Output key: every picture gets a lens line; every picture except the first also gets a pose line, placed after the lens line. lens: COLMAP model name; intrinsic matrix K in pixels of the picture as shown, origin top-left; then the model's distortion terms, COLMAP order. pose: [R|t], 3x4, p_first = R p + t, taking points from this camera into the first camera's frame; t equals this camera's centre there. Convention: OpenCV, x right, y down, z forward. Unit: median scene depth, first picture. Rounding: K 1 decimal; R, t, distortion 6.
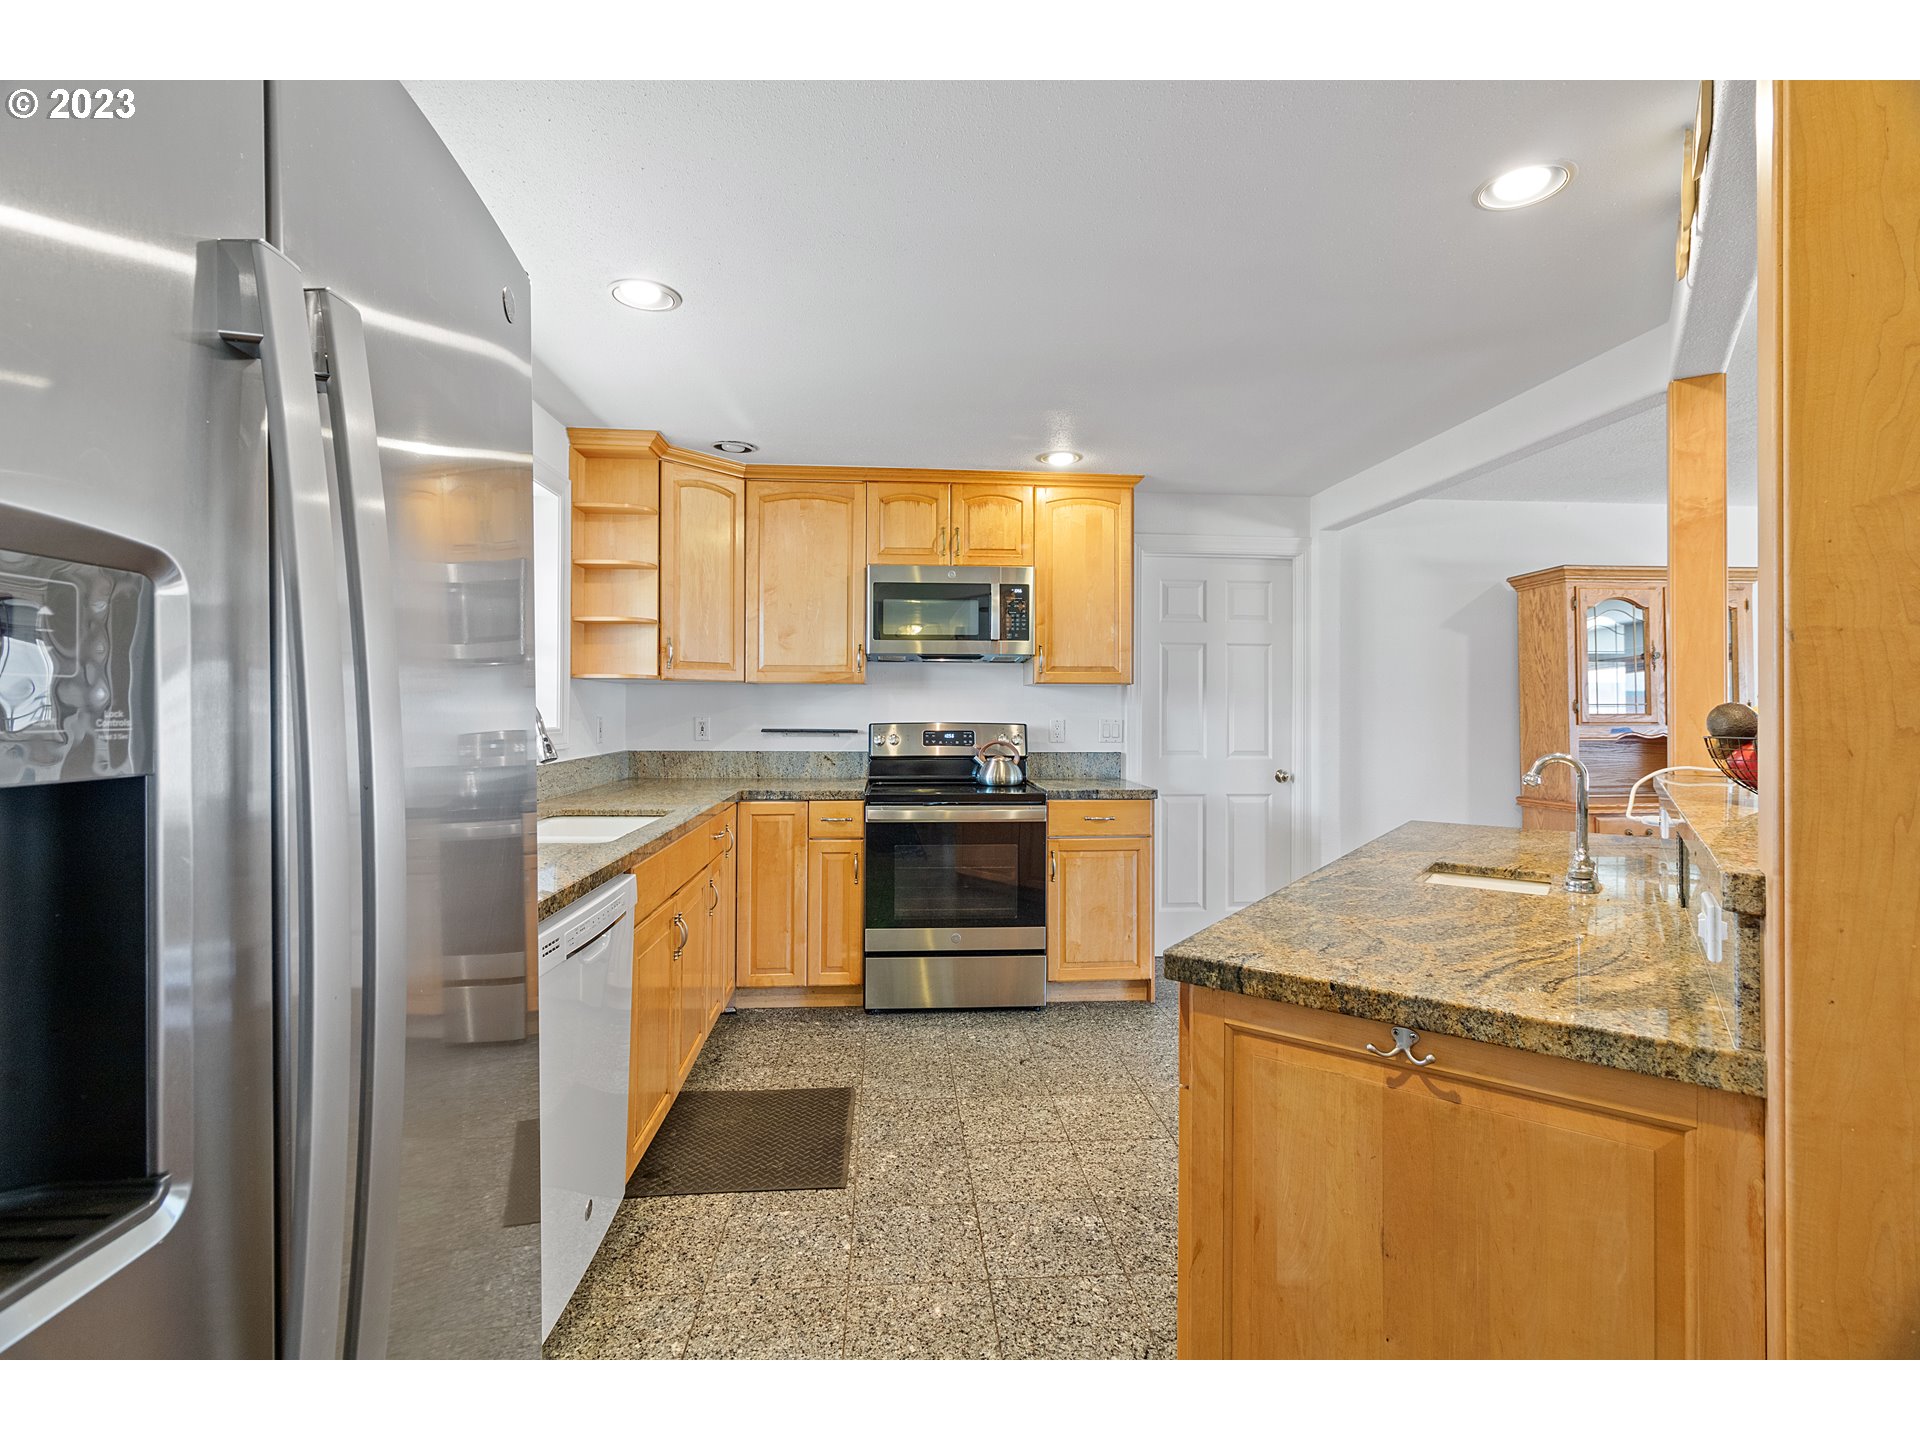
lens RADIAL K [[889.8, 0, 961.0], [0, 889.8, 708.4], [0, 0, 1]] dist [0.004216, -0.001083]
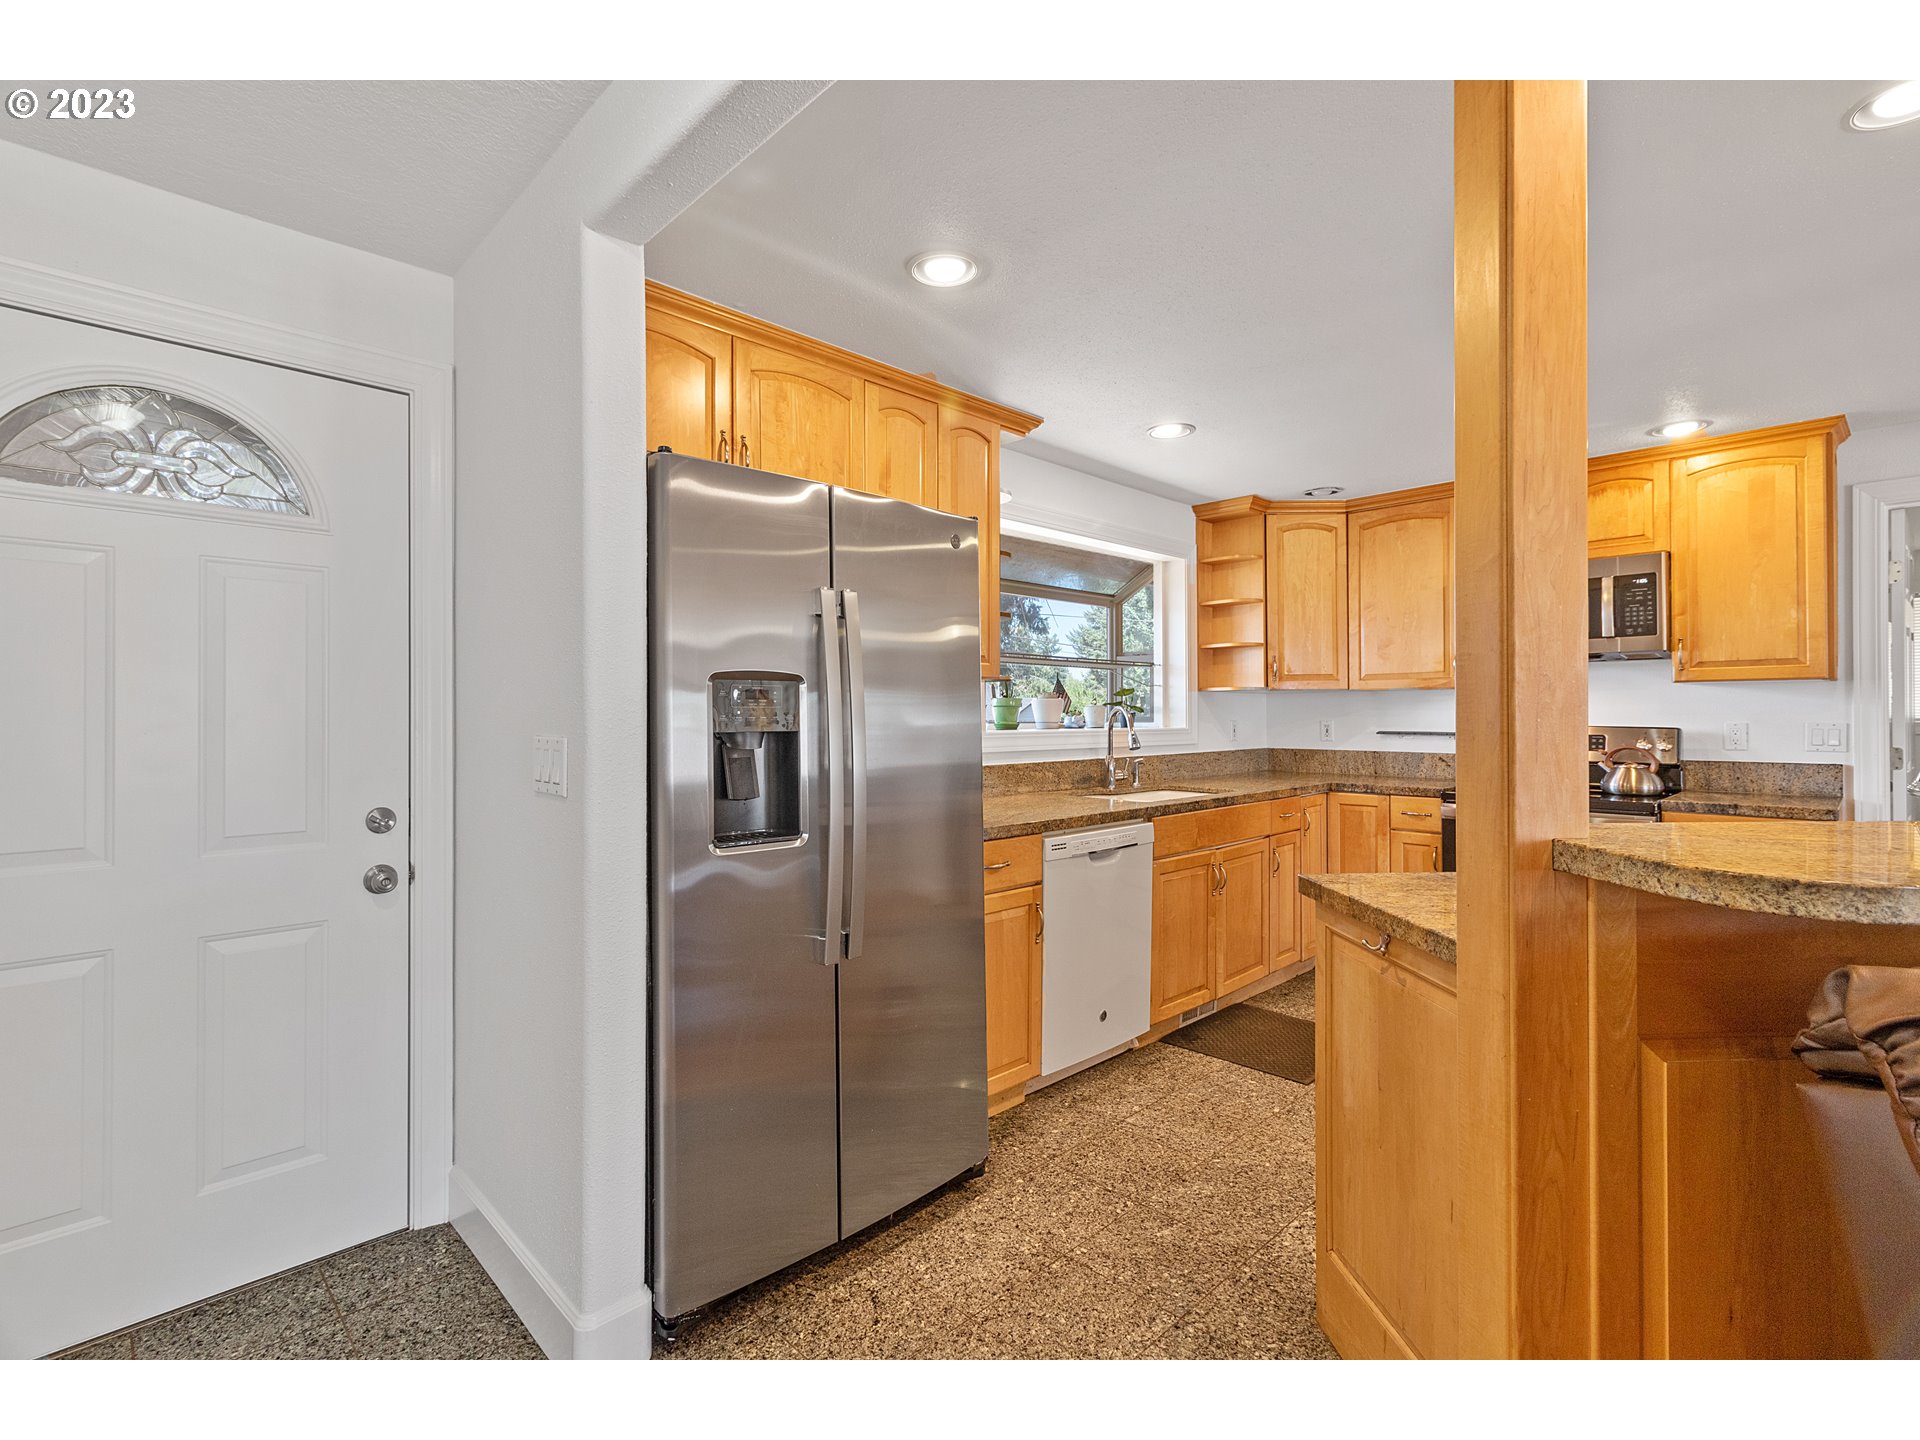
lens RADIAL K [[889.8, 0, 950.0], [0, 889.8, 720.3], [0, 0, 1]] dist [0.004216, -0.001083]
pose [[0.633630, -0.001641, -0.773635, 0.319242], [0.007342, 0.999965, 0.003893, 0.001423], [0.773602, -0.008147, 0.633620, -0.124668]]
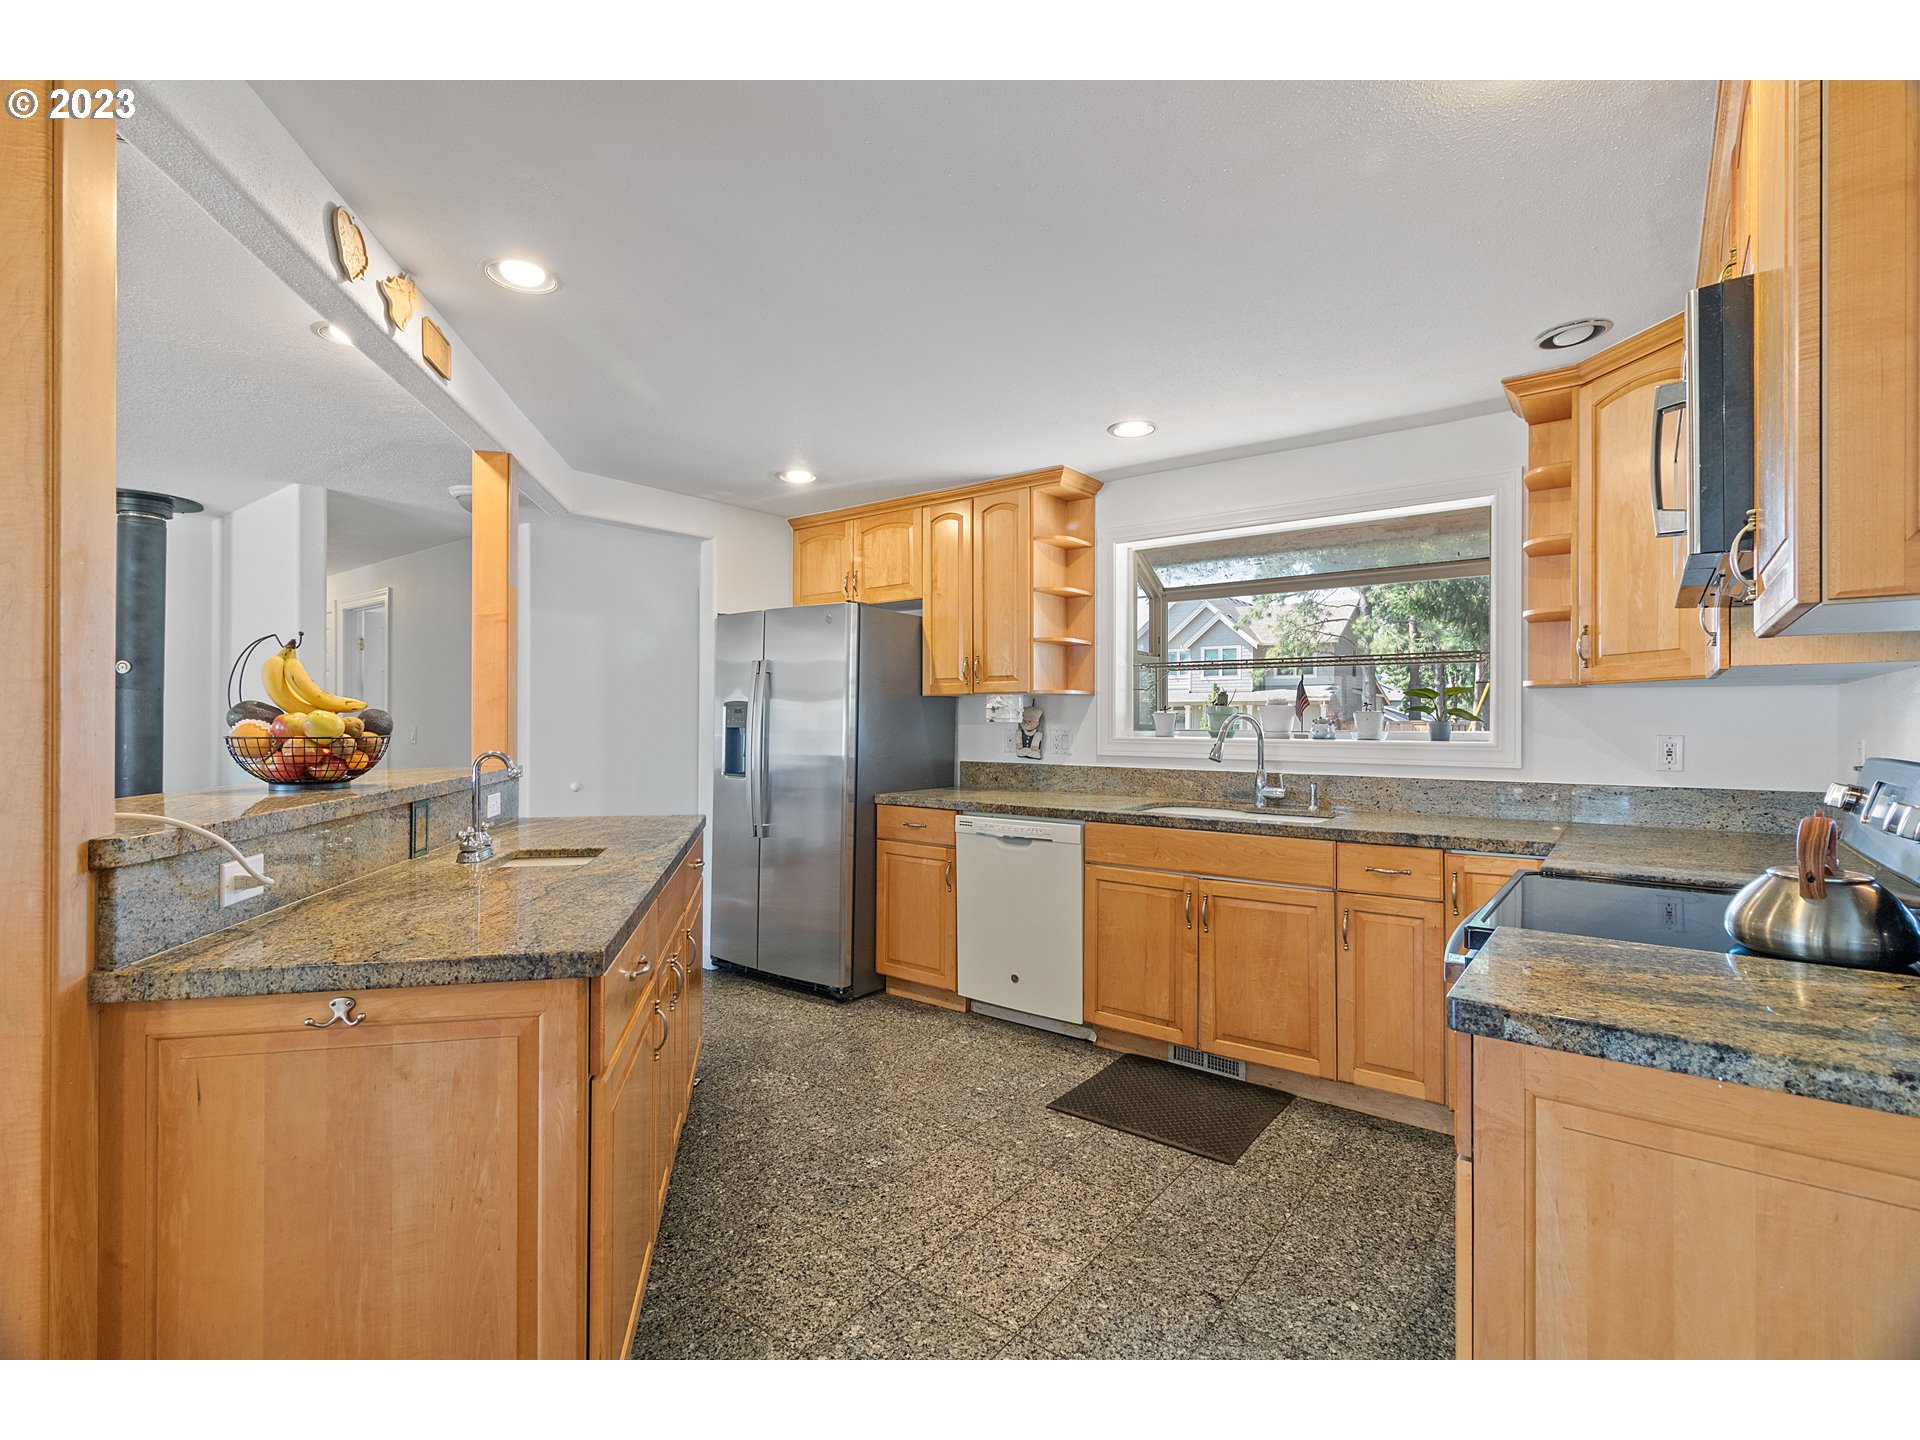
lens RADIAL K [[889.8, 0, 961.2], [0, 889.8, 714.2], [0, 0, 1]] dist [0.004216, -0.001083]
pose [[-0.669288, -0.010685, -0.742926, 0.520027], [-0.003751, 0.999932, -0.011002, 0.002494], [0.742994, -0.004577, -0.669283, 1.034437]]
